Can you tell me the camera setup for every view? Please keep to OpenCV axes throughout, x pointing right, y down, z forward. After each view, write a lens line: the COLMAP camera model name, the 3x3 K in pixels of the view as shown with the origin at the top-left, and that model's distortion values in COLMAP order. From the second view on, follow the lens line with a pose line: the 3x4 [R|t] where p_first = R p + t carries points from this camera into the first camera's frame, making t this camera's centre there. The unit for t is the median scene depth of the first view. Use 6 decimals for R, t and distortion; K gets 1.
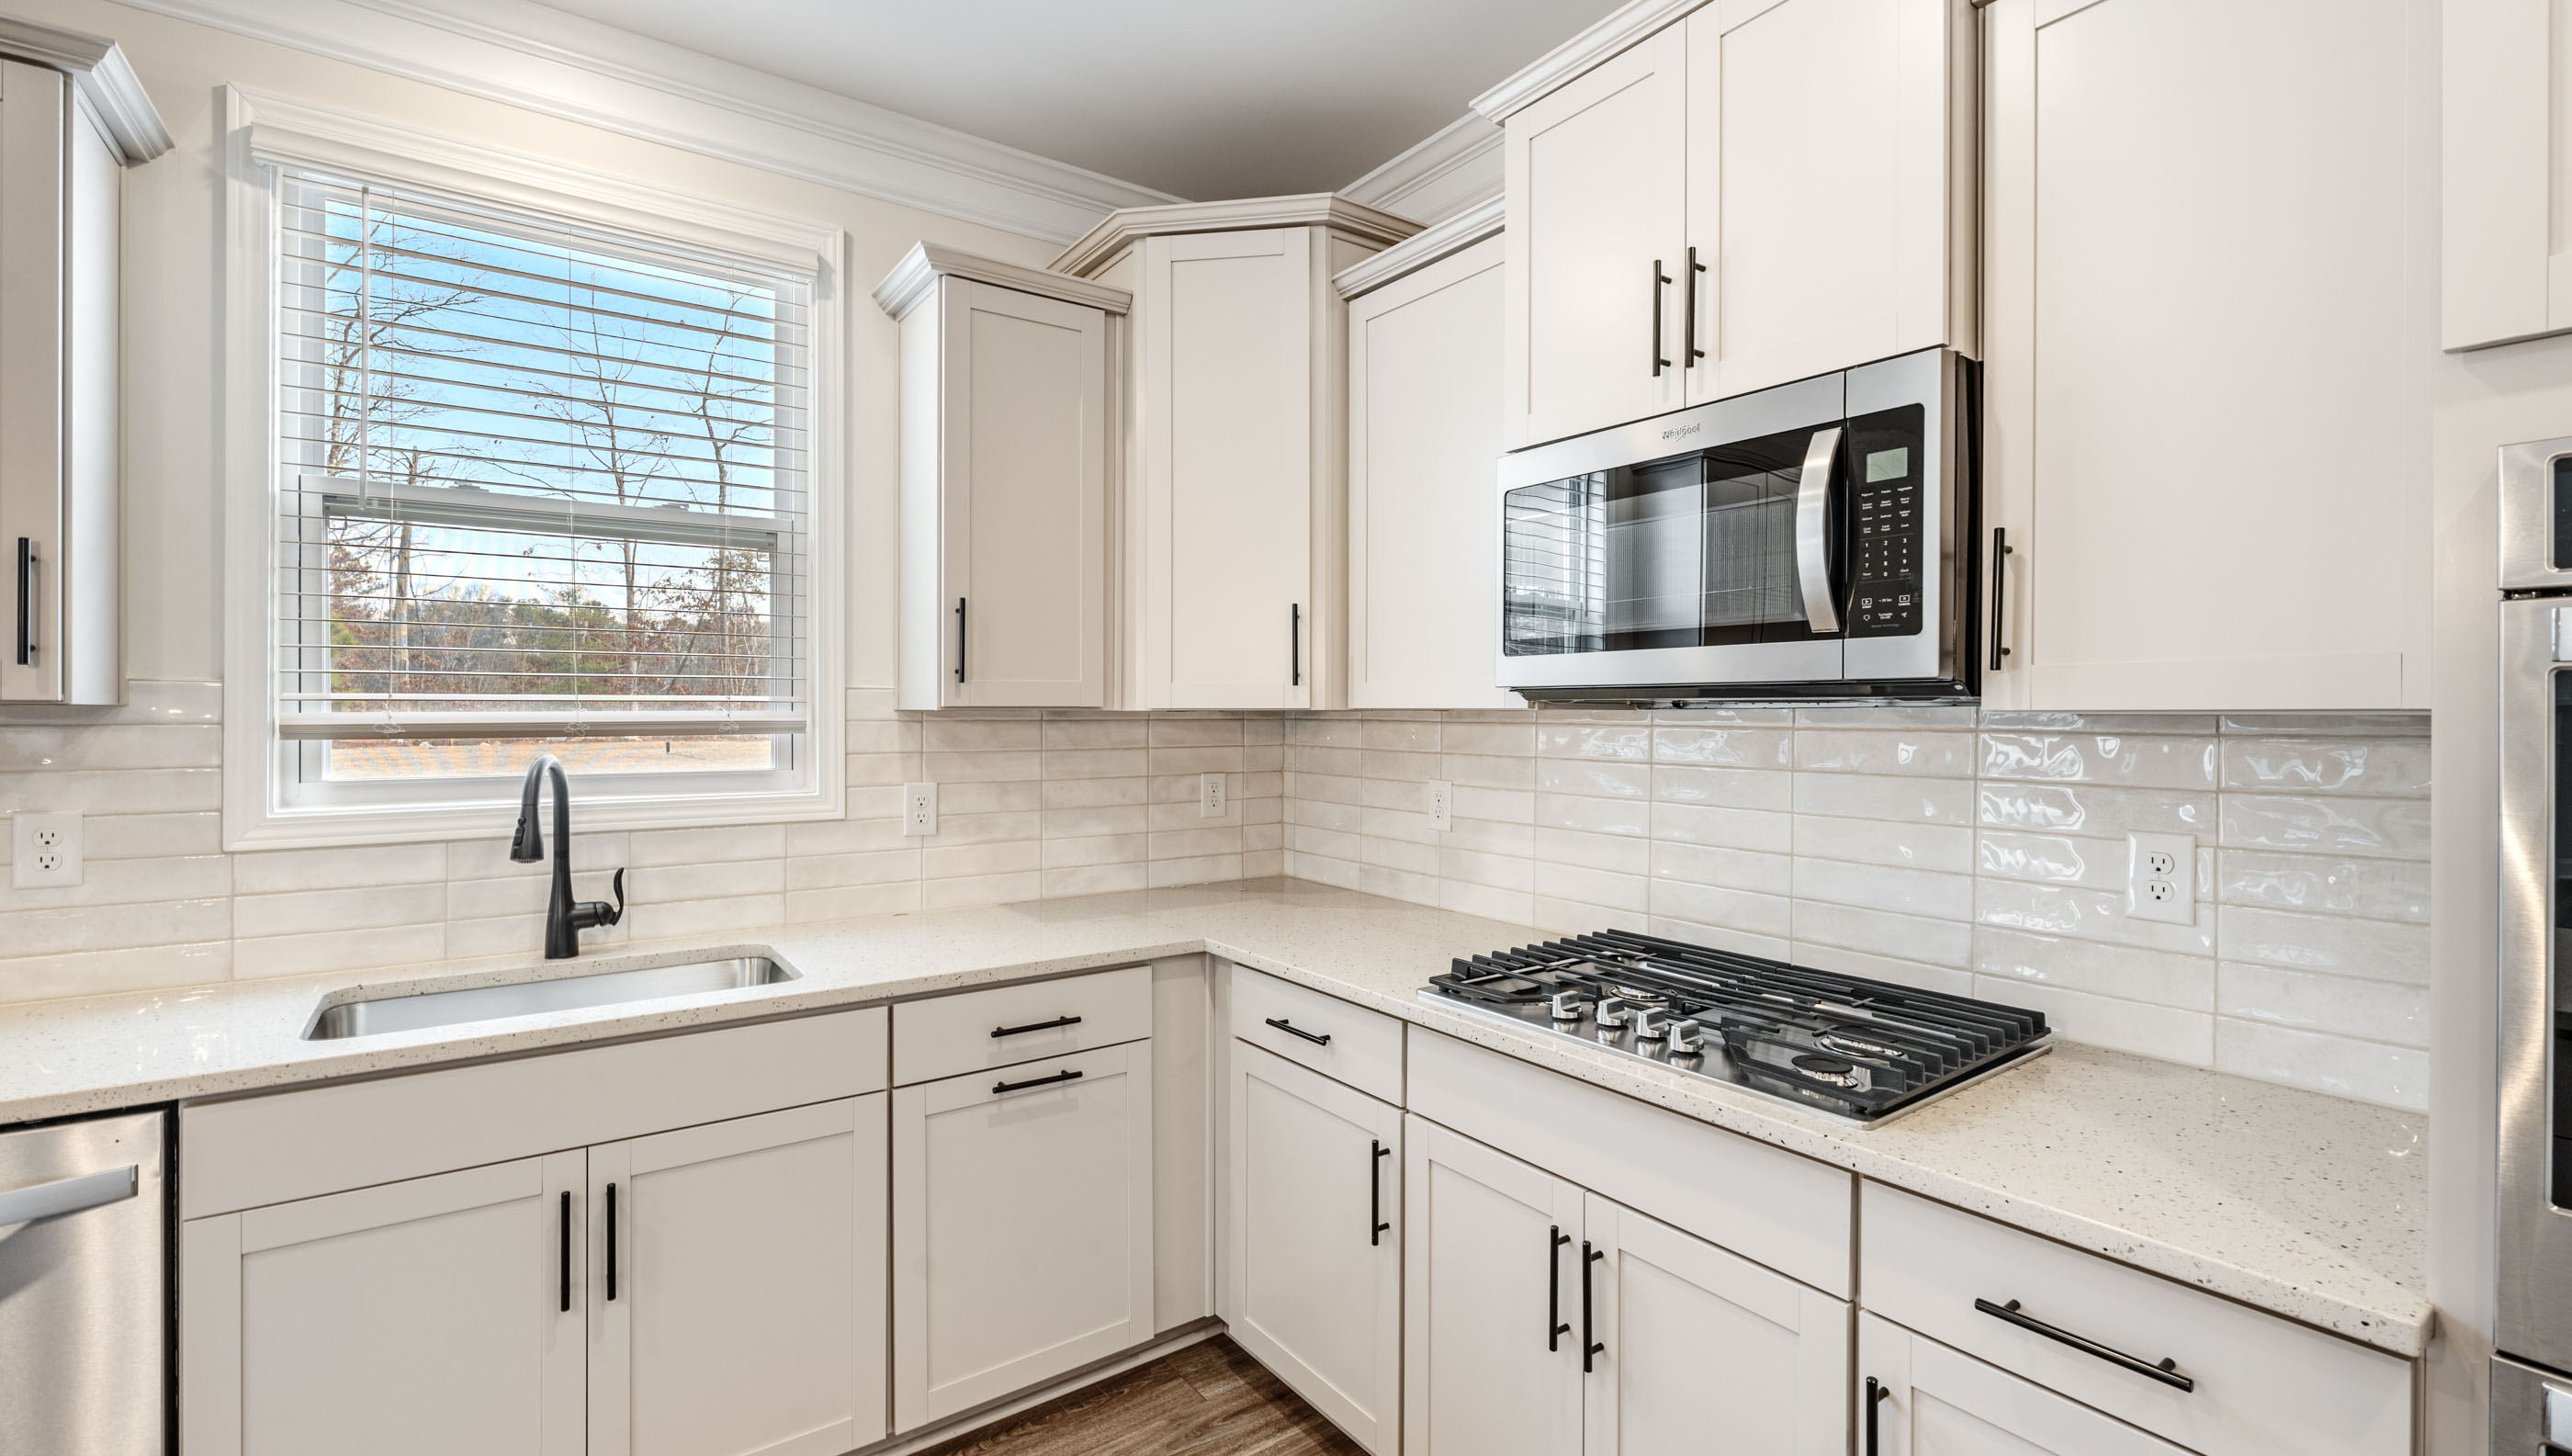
lens RADIAL K [[1120.0, 0, 1289.2], [0, 1120.0, 715.2], [0, 0, 1]] dist [-0.007336, 0.000702]
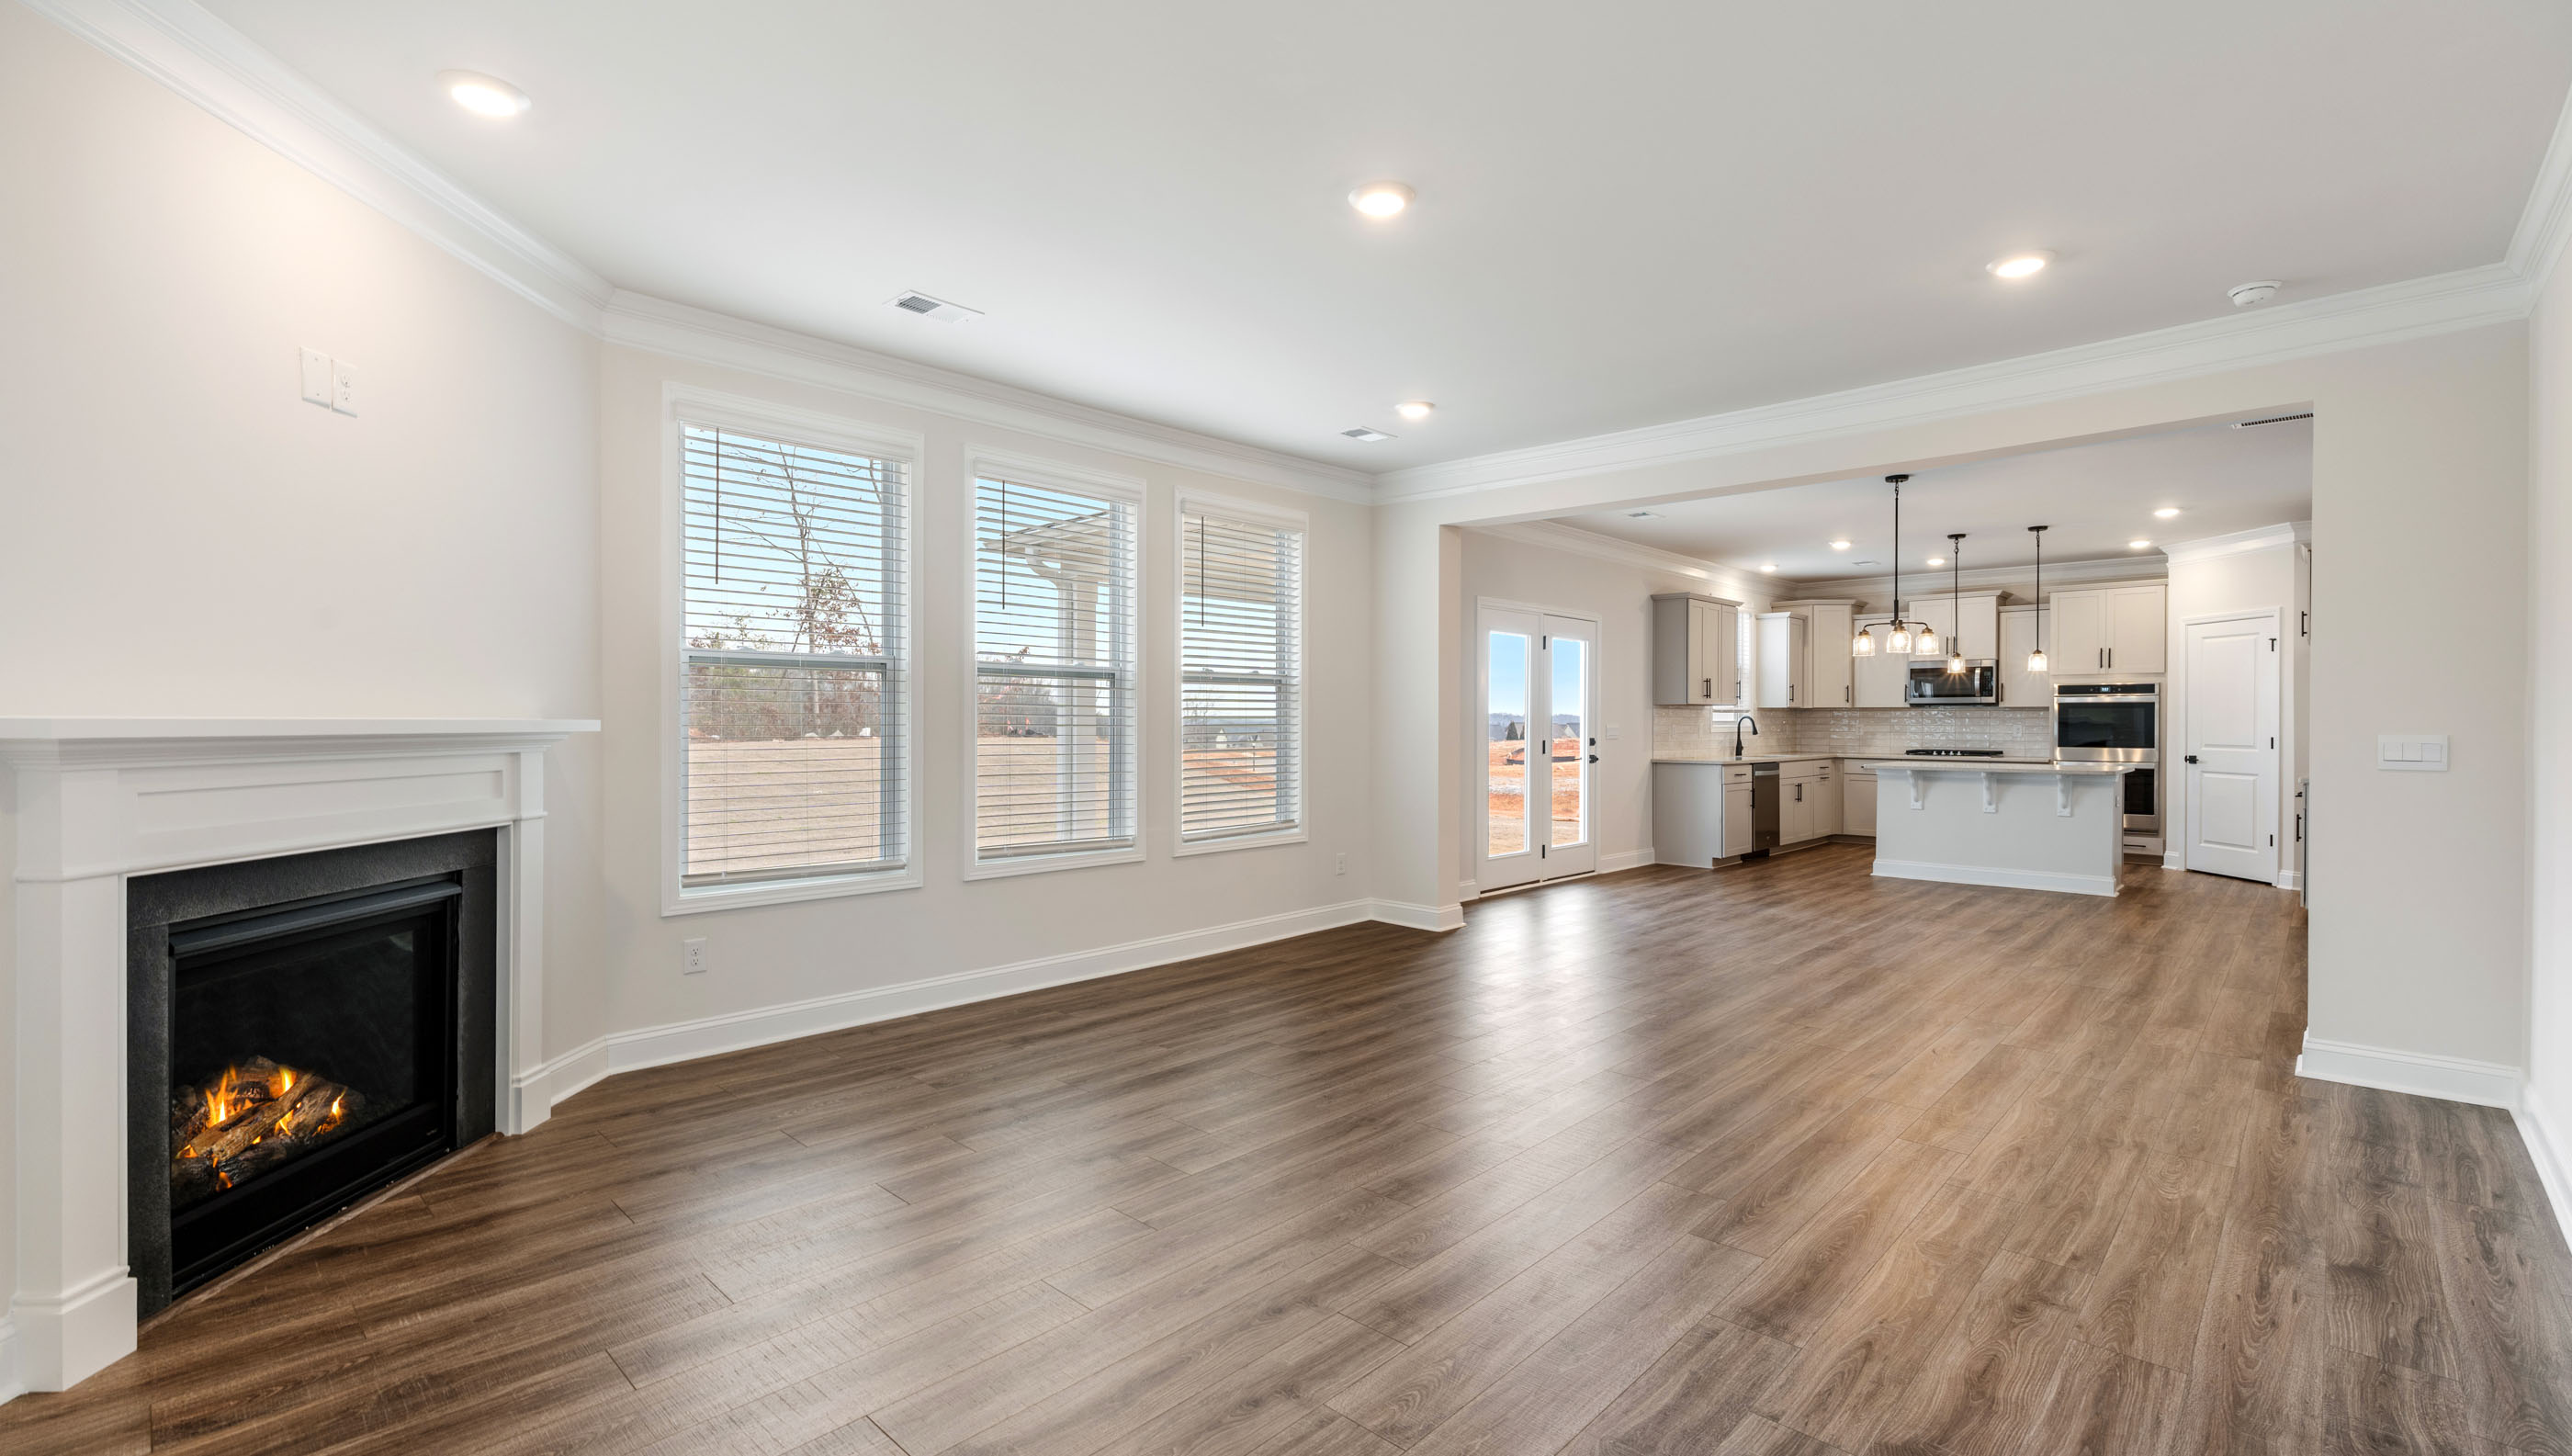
lens RADIAL K [[1120.0, 0, 1281.2], [0, 1120.0, 729.6], [0, 0, 1]] dist [-0.007336, 0.000702]
pose [[0.983701, -0.001775, 0.179804, -3.776468], [0.000876, 0.999987, 0.005076, 0.072040], [-0.179811, -0.004836, 0.983689, -3.801624]]
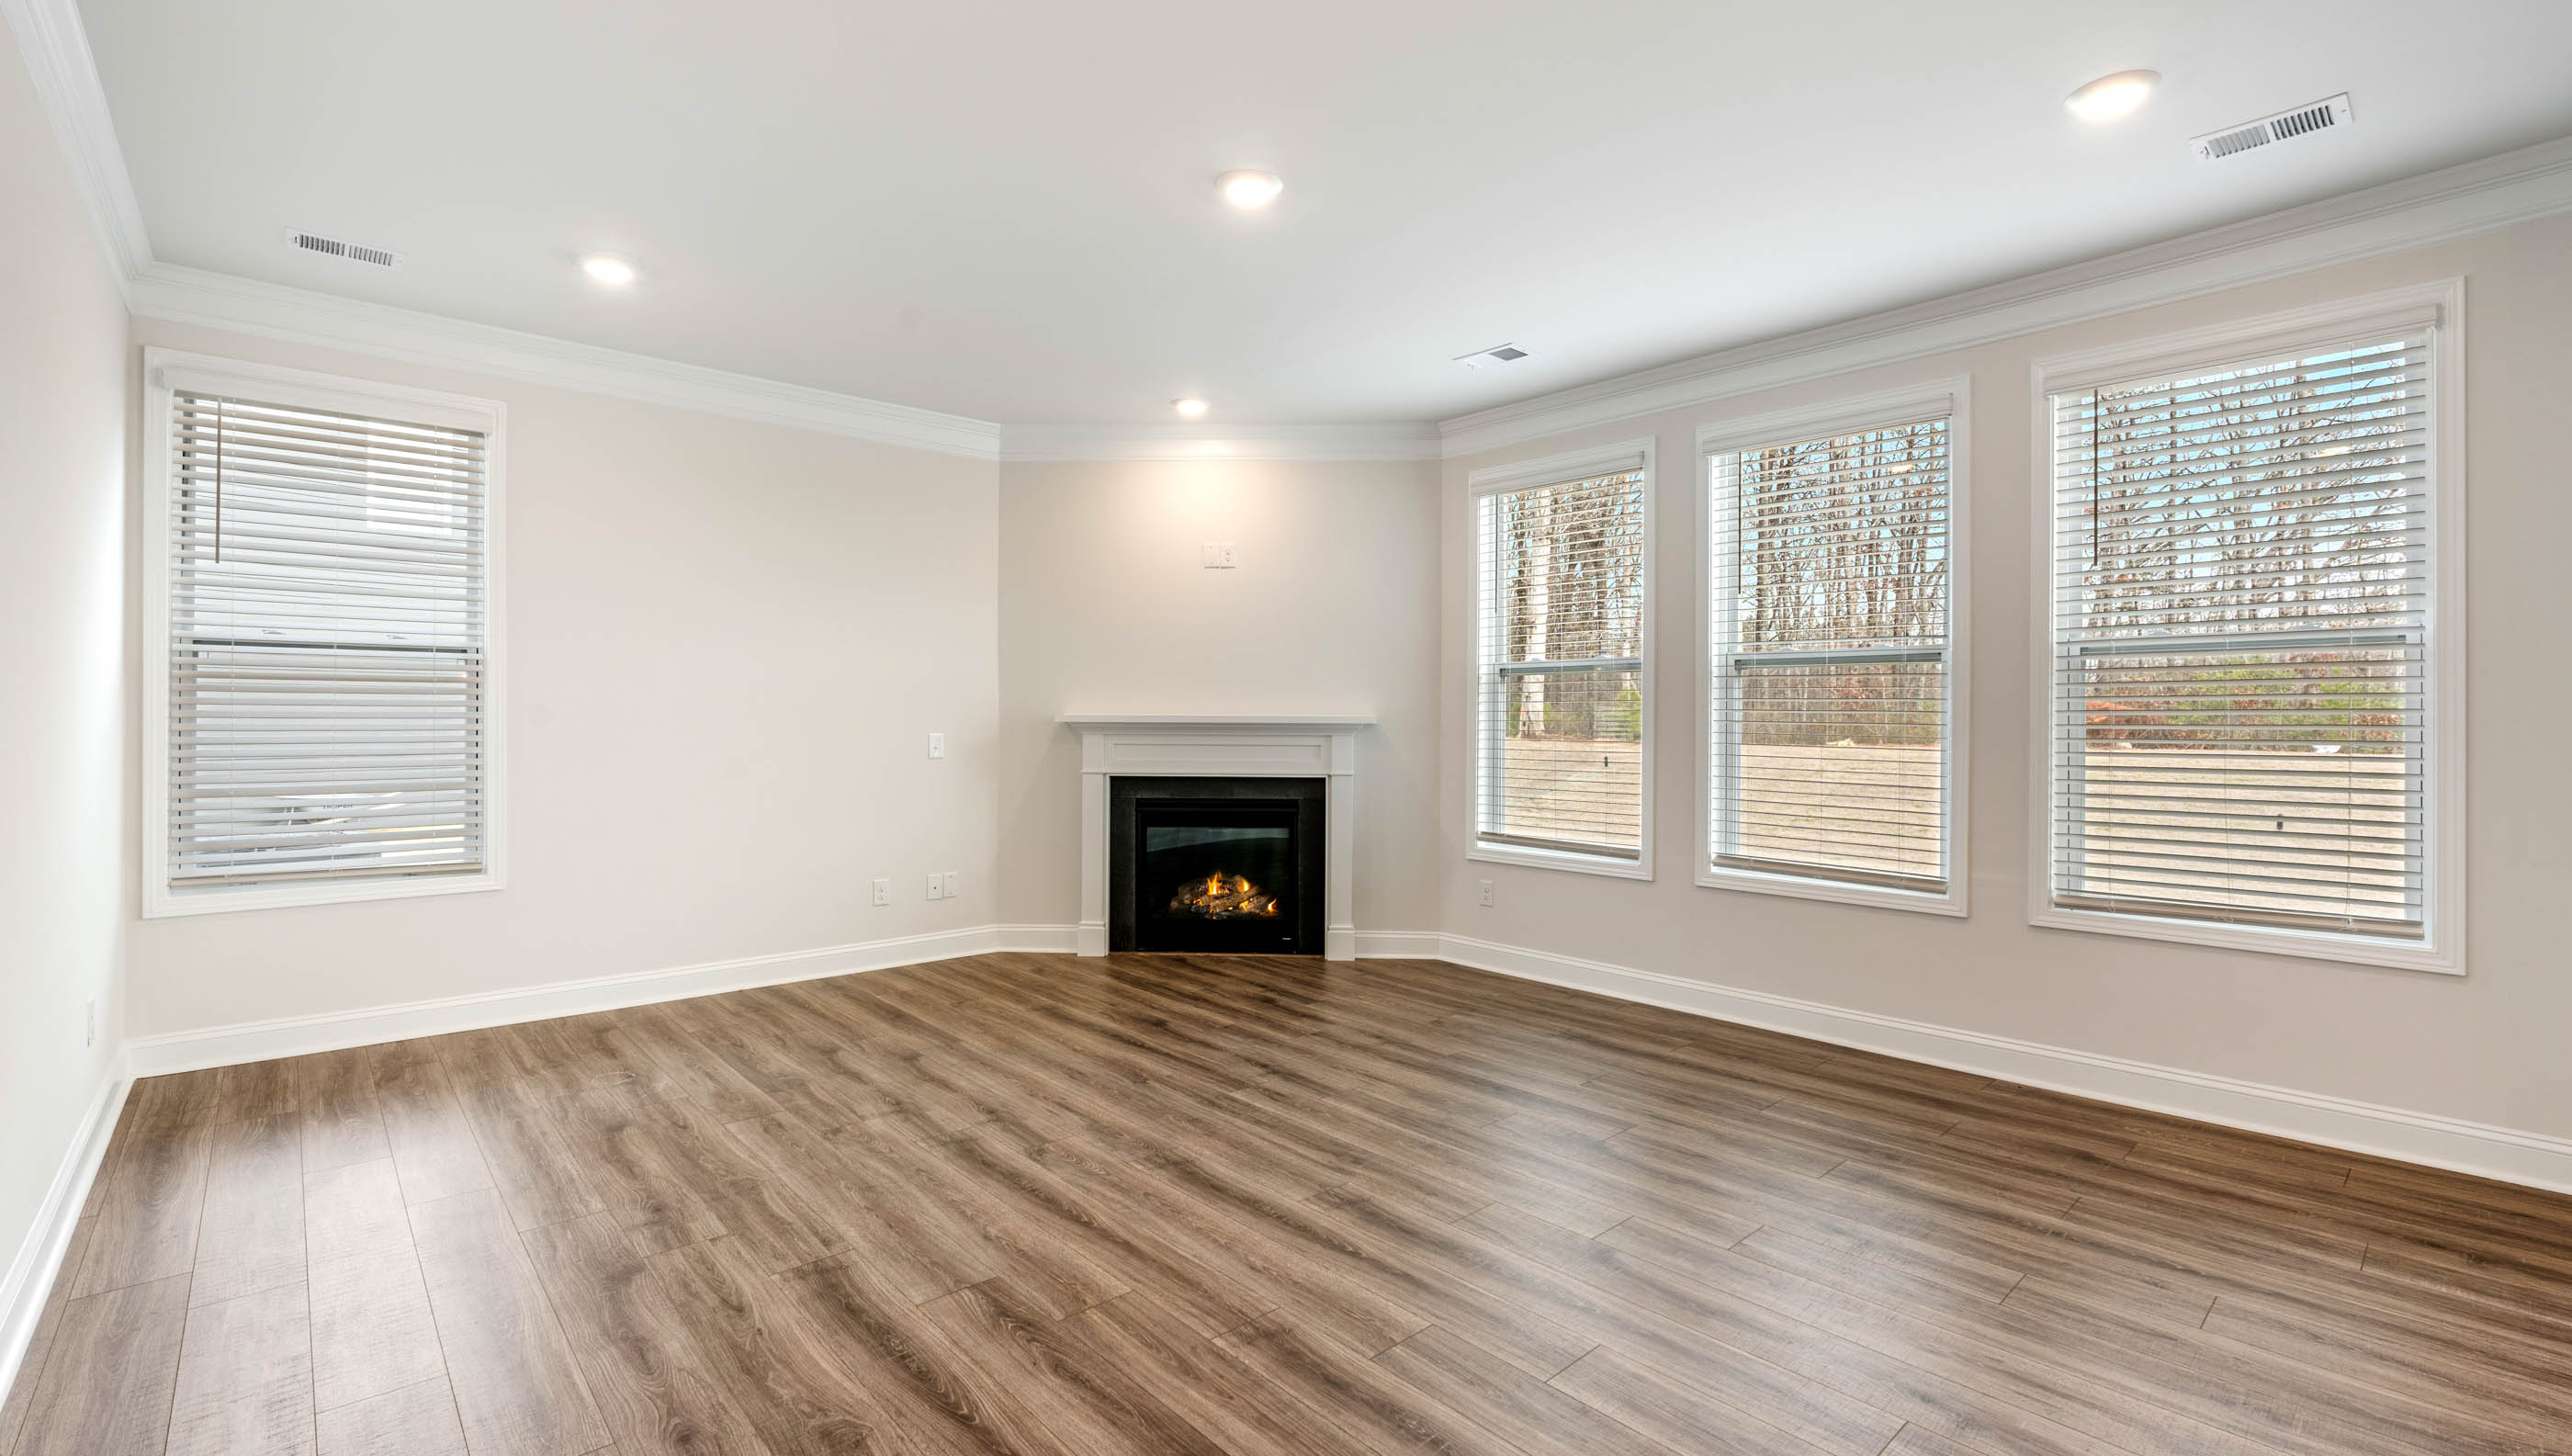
lens RADIAL K [[1120.0, 0, 1286.9], [0, 1120.0, 716.8], [0, 0, 1]] dist [-0.007336, 0.000702]
pose [[0.105580, -0.002765, -0.994407, -1.816511], [-0.007365, 0.999967, -0.003563, 0.076660], [0.994384, 0.007700, 0.105556, -2.397929]]
